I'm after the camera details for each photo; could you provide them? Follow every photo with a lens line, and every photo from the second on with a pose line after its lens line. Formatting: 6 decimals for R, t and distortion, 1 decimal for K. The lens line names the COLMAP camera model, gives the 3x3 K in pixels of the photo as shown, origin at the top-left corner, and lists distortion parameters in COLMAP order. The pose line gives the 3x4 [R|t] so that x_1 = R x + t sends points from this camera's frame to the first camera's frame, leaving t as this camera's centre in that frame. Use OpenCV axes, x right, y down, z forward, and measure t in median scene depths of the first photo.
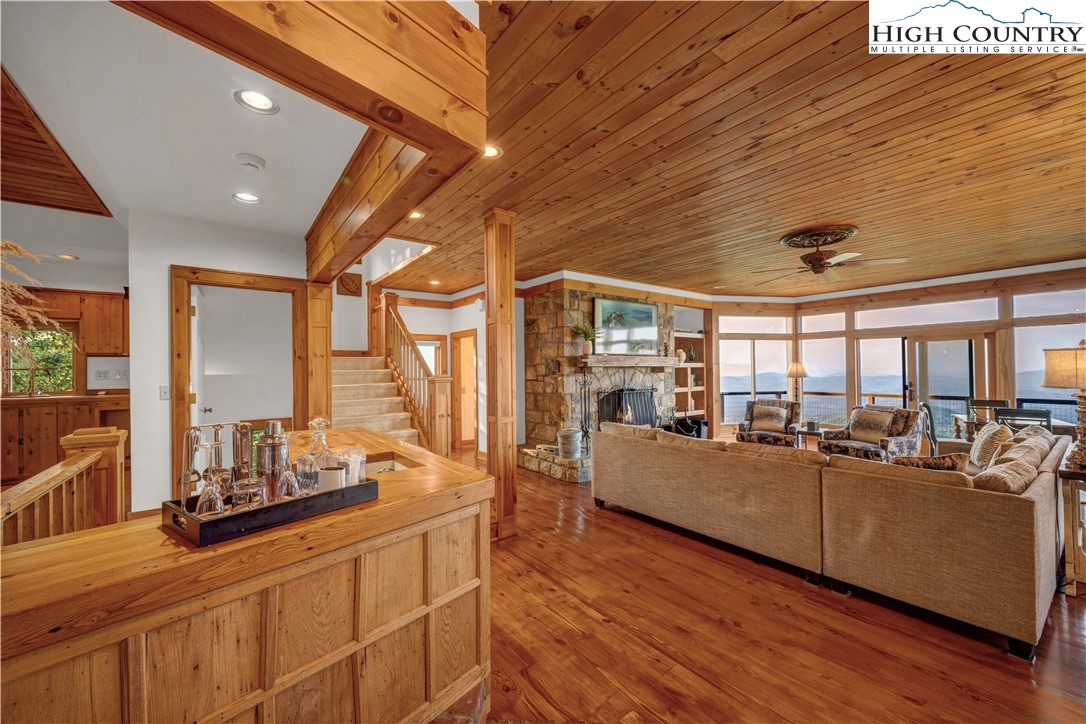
lens RADIAL K [[423.5, 0, 545.2], [0, 423.5, 365.7], [0, 0, 1]] dist [-0.000244, -0.000420]
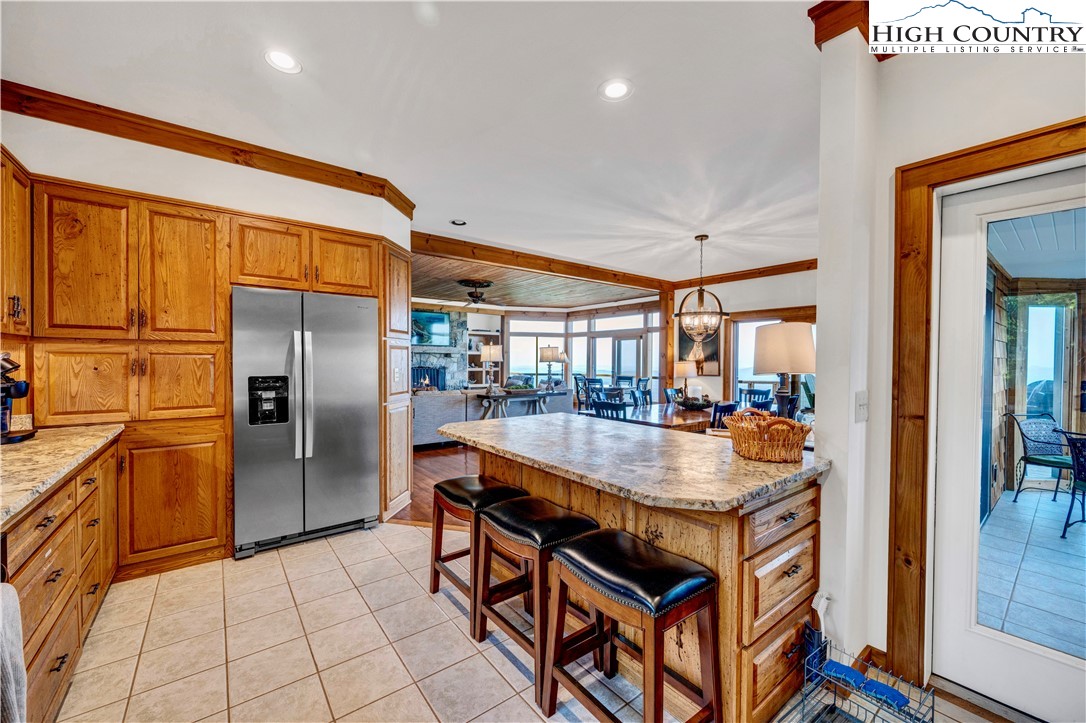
lens RADIAL K [[423.5, 0, 545.2], [0, 423.5, 365.2], [0, 0, 1]] dist [-0.000244, -0.000420]
pose [[0.999681, 0.016773, 0.018889, 0.621574], [-0.017194, 0.999602, 0.022344, 0.005167], [-0.018507, -0.022662, 0.999572, -0.587998]]
